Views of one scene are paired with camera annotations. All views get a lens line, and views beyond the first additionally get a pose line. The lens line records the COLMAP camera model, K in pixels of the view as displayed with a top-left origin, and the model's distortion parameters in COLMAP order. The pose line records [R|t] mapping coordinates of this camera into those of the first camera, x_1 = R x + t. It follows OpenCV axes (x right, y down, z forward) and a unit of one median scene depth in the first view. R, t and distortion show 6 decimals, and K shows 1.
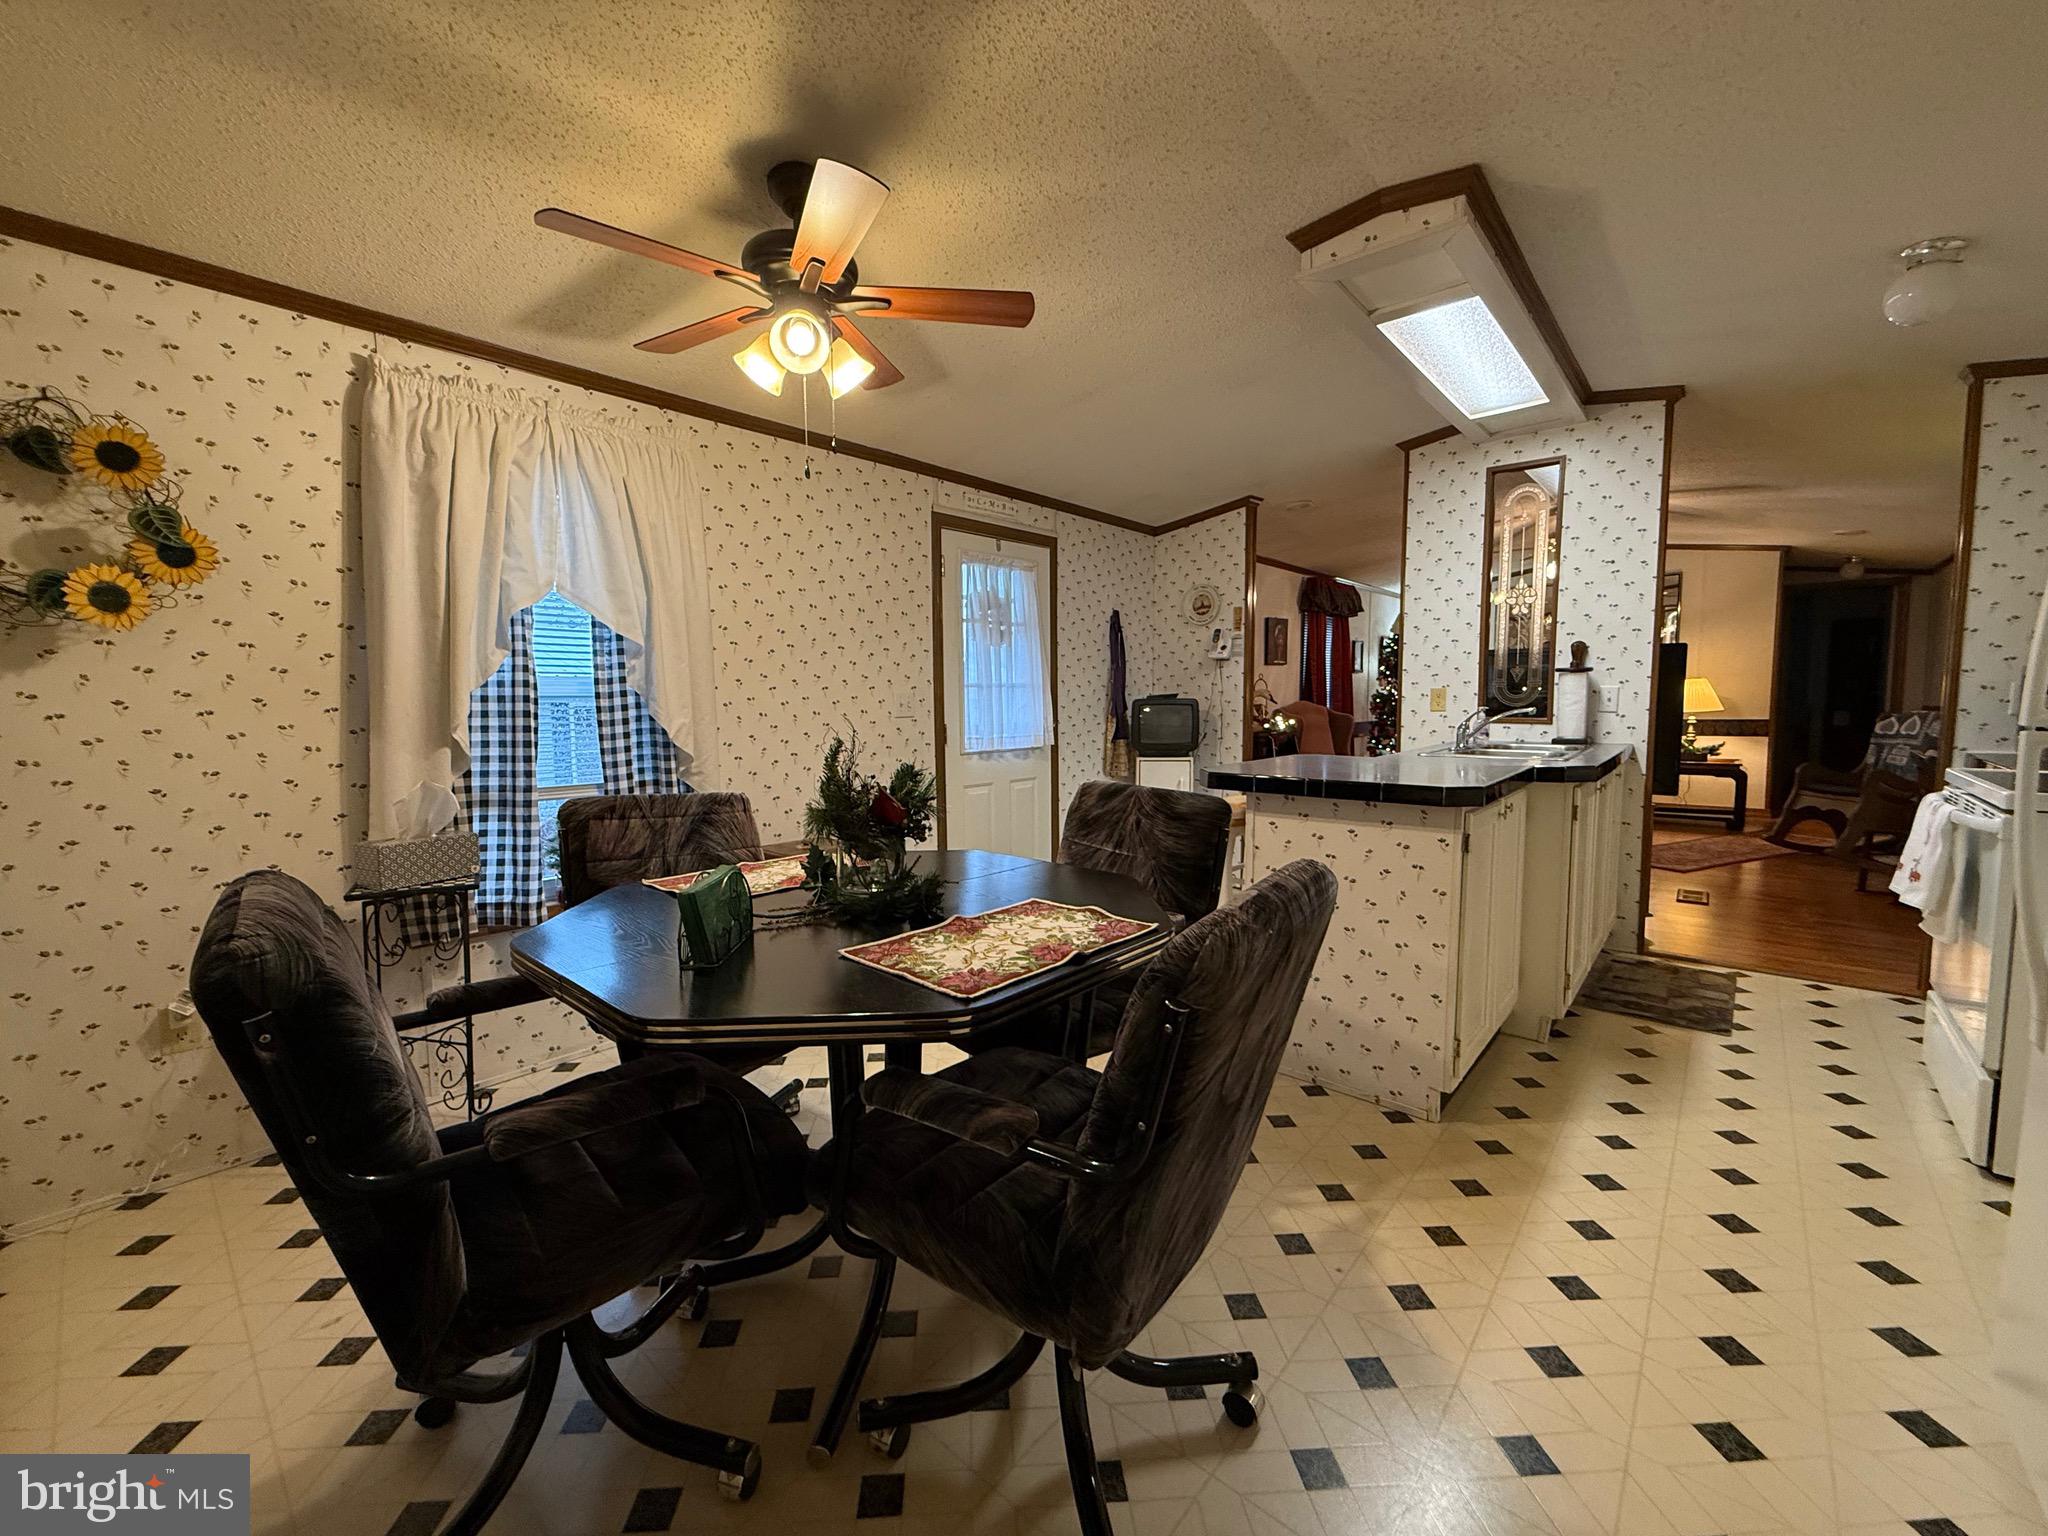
lens RADIAL K [[814.6, 0, 1021.1], [0, 814.6, 766.9], [0, 0, 1]] dist [-0.000197, 0.000450]
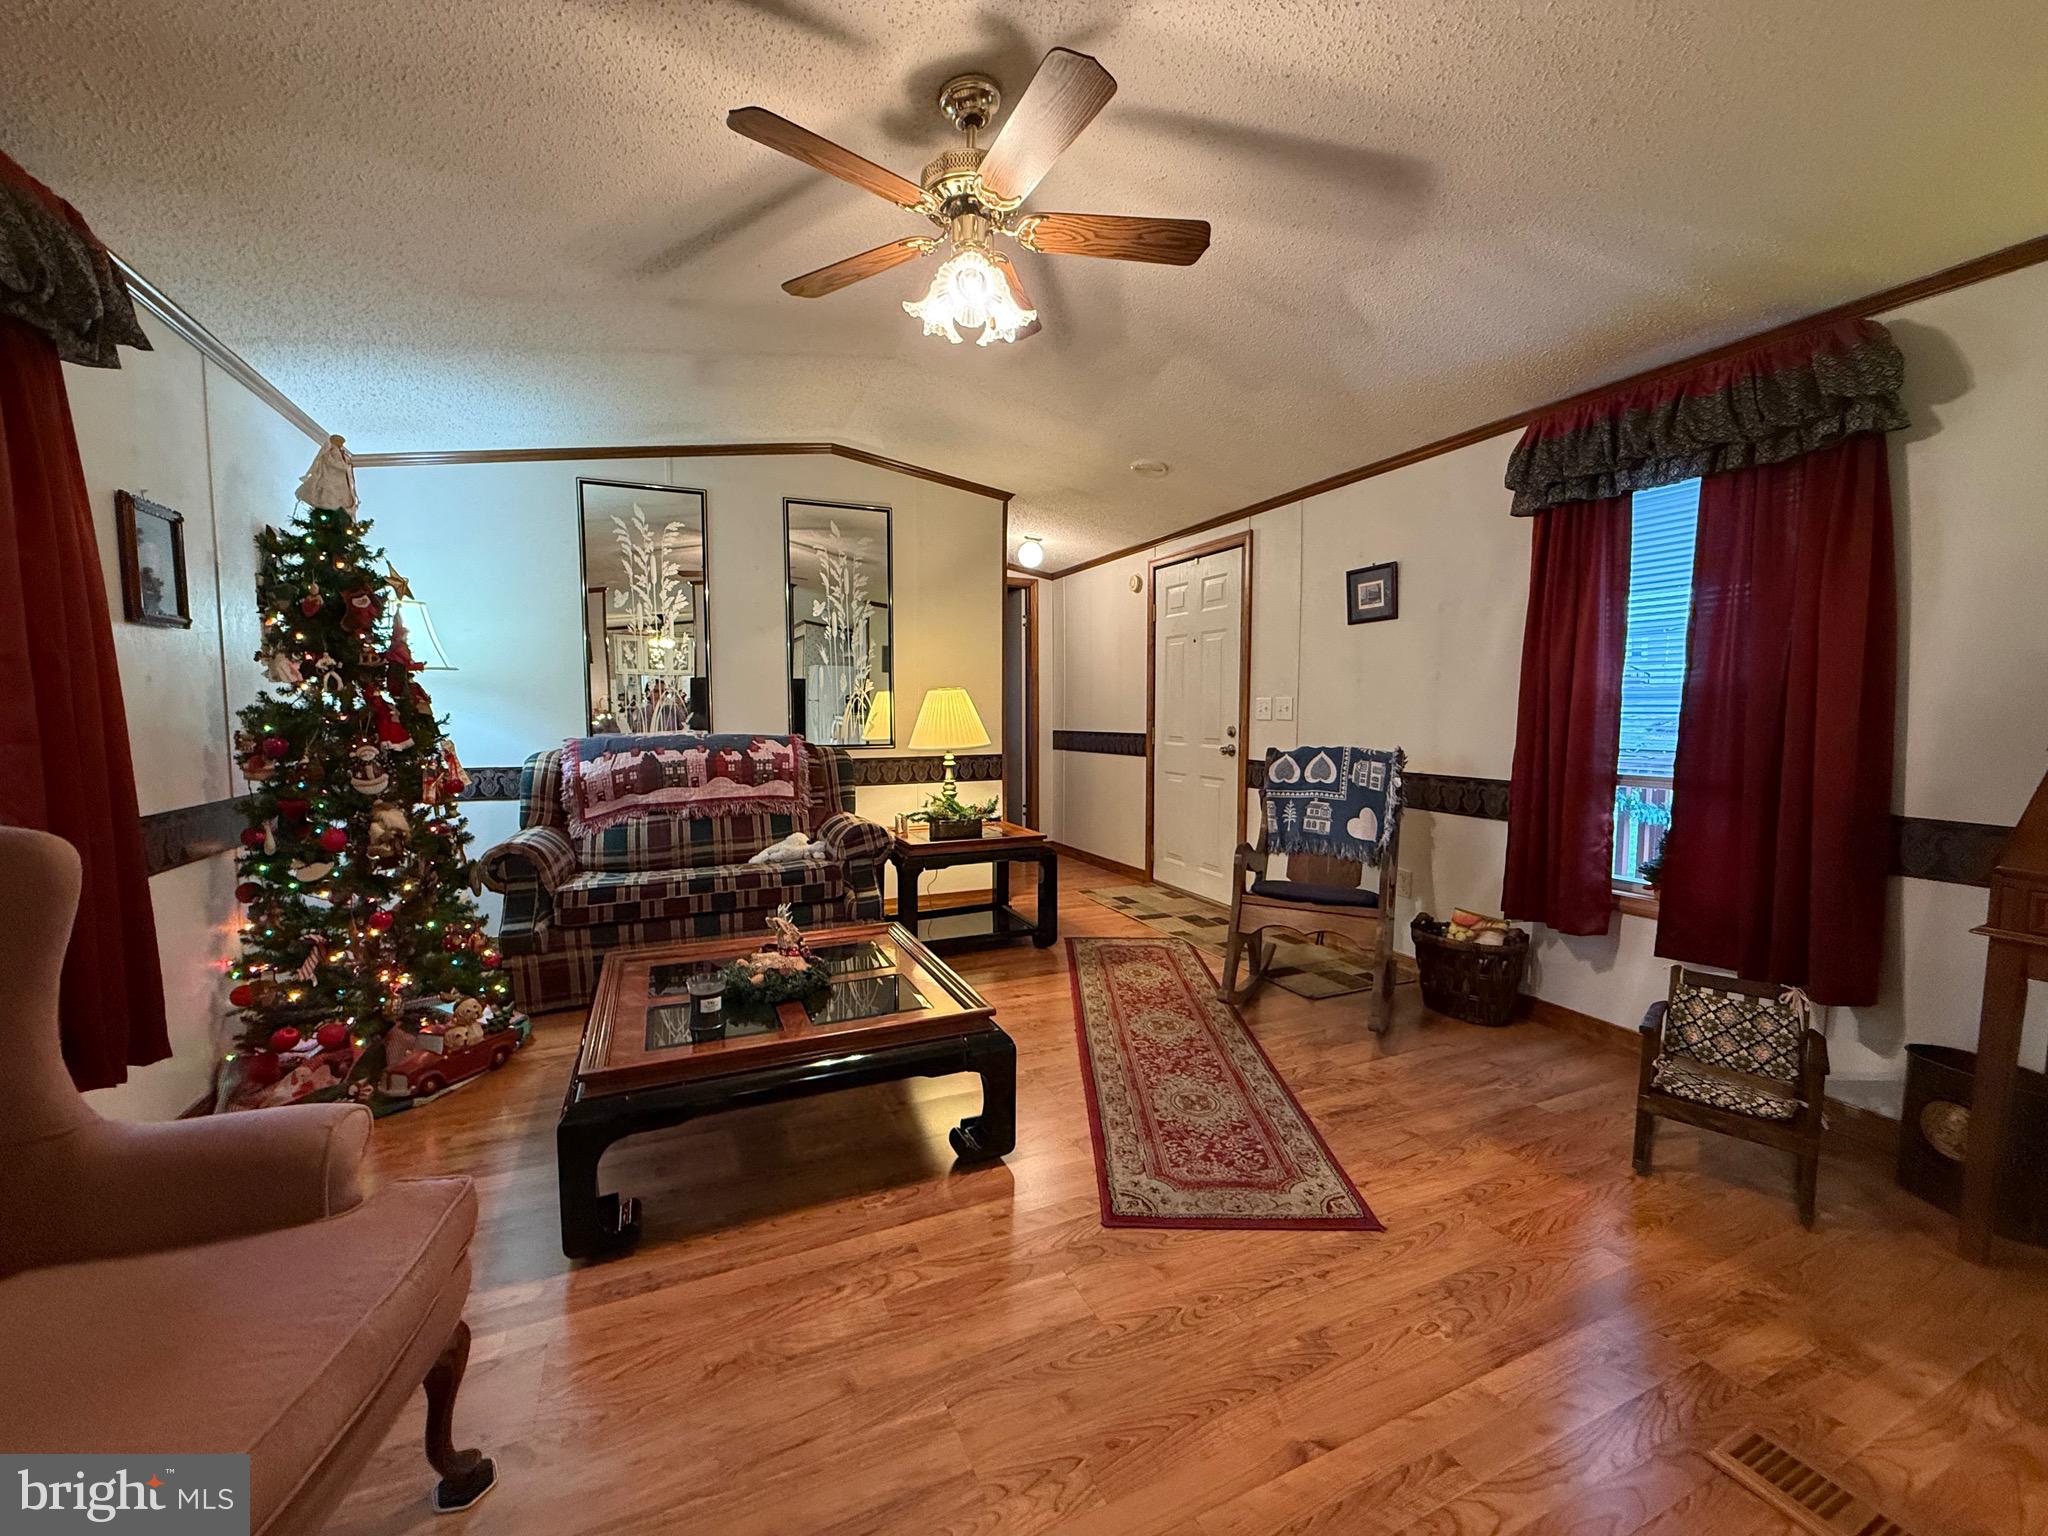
lens RADIAL K [[814.6, 0, 1021.1], [0, 814.6, 766.9], [0, 0, 1]] dist [-0.000197, 0.000450]
pose [[0.410513, -0.053431, 0.910288, 0.320633], [0.072256, 0.997049, 0.025938, -0.064749], [-0.908987, 0.055126, 0.413163, 0.720477]]
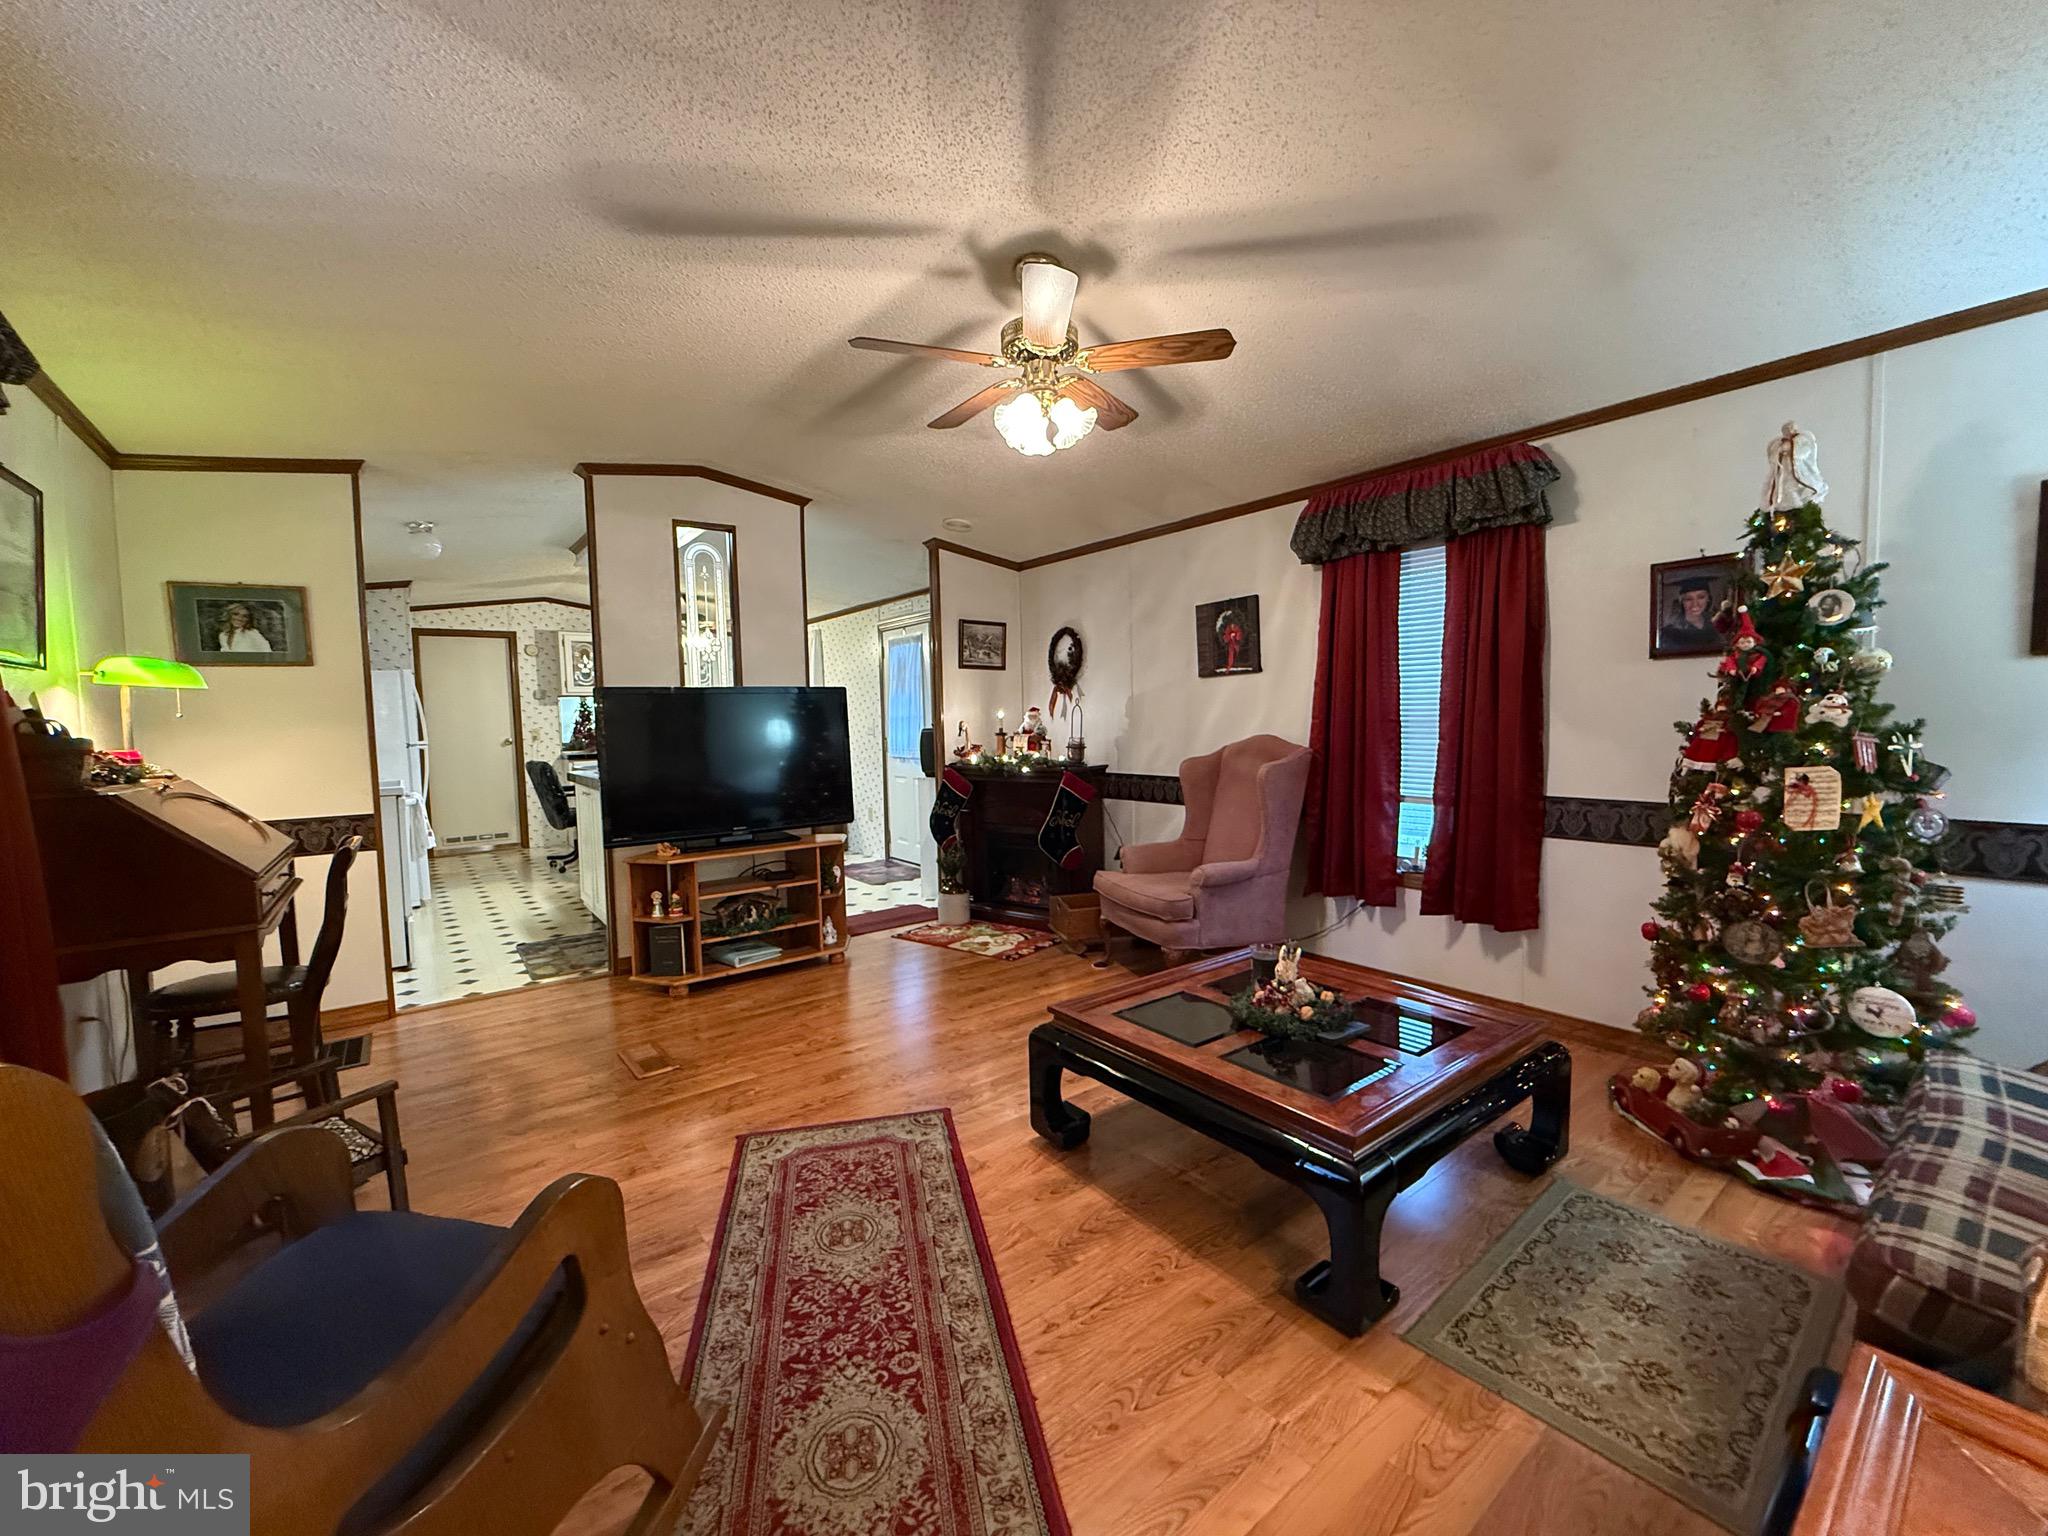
lens RADIAL K [[814.6, 0, 1021.1], [0, 814.6, 766.9], [0, 0, 1]] dist [-0.000197, 0.000450]
pose [[-0.185818, 0.072005, -0.979942, 0.889023], [-0.061290, 0.994520, 0.084698, -0.093248], [0.980671, 0.075799, -0.180387, 0.894448]]
